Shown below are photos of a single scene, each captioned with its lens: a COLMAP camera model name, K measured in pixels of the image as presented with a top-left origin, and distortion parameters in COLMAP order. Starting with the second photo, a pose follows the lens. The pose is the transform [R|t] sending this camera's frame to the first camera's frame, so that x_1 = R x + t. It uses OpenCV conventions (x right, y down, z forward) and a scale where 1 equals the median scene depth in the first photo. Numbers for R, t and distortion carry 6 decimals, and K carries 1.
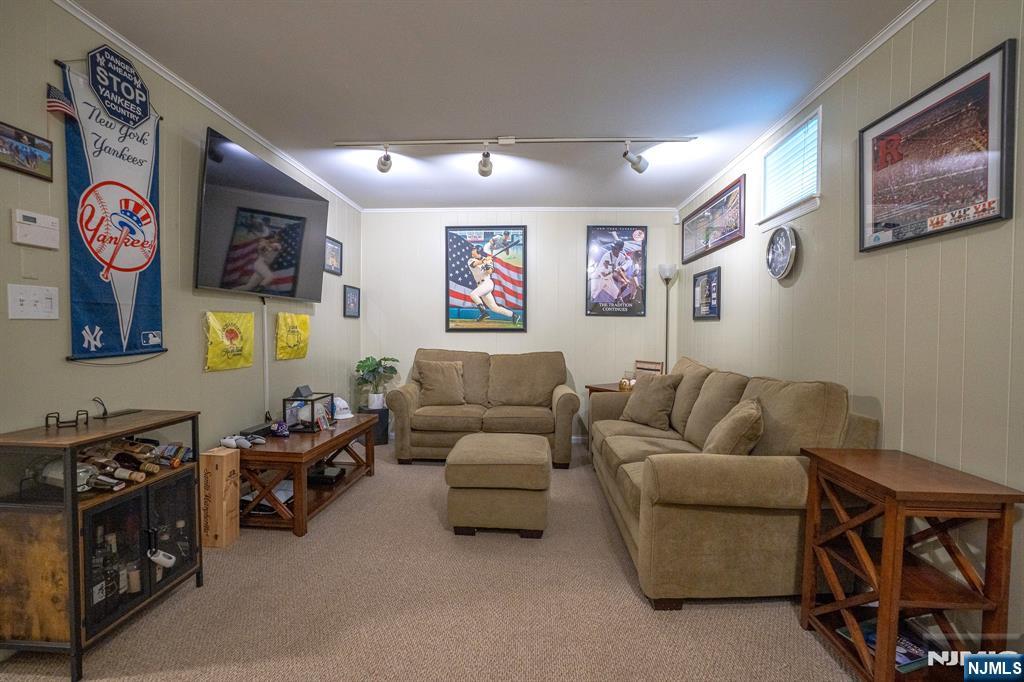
lens RADIAL K [[469.5, 0, 511.6], [0, 469.5, 341.3], [0, 0, 1]] dist [-0.041634, 0.000910]
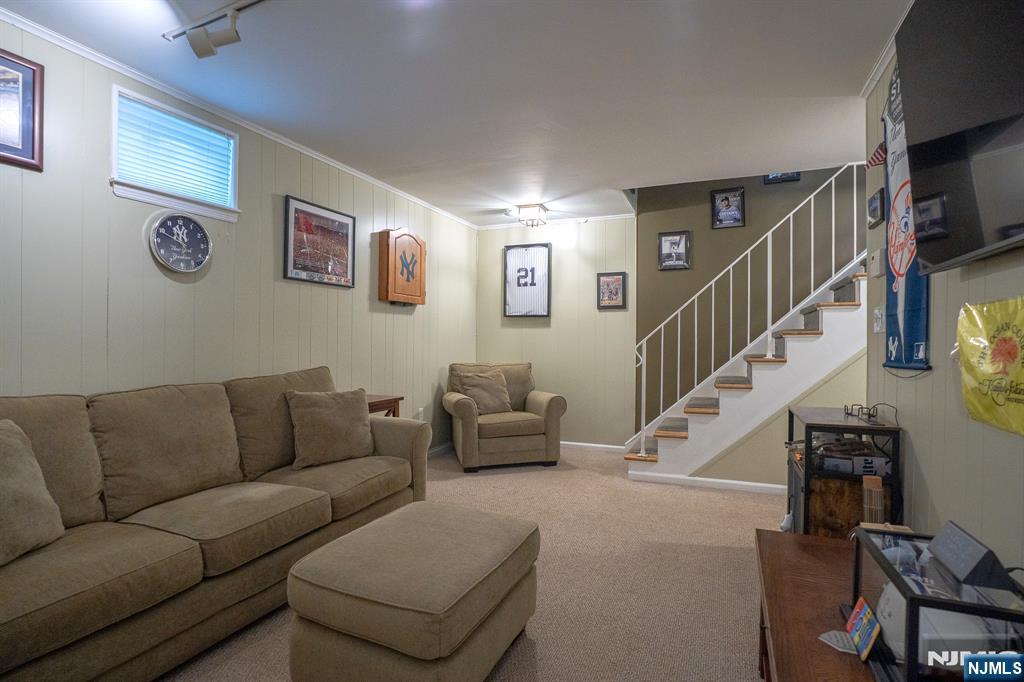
lens RADIAL K [[469.5, 0, 514.5], [0, 469.5, 339.4], [0, 0, 1]] dist [-0.041634, 0.000910]
pose [[-0.935051, -0.015081, 0.354193, -0.463051], [-0.005523, 0.999593, 0.027980, -0.049118], [-0.354471, 0.024207, -0.934754, 2.220956]]
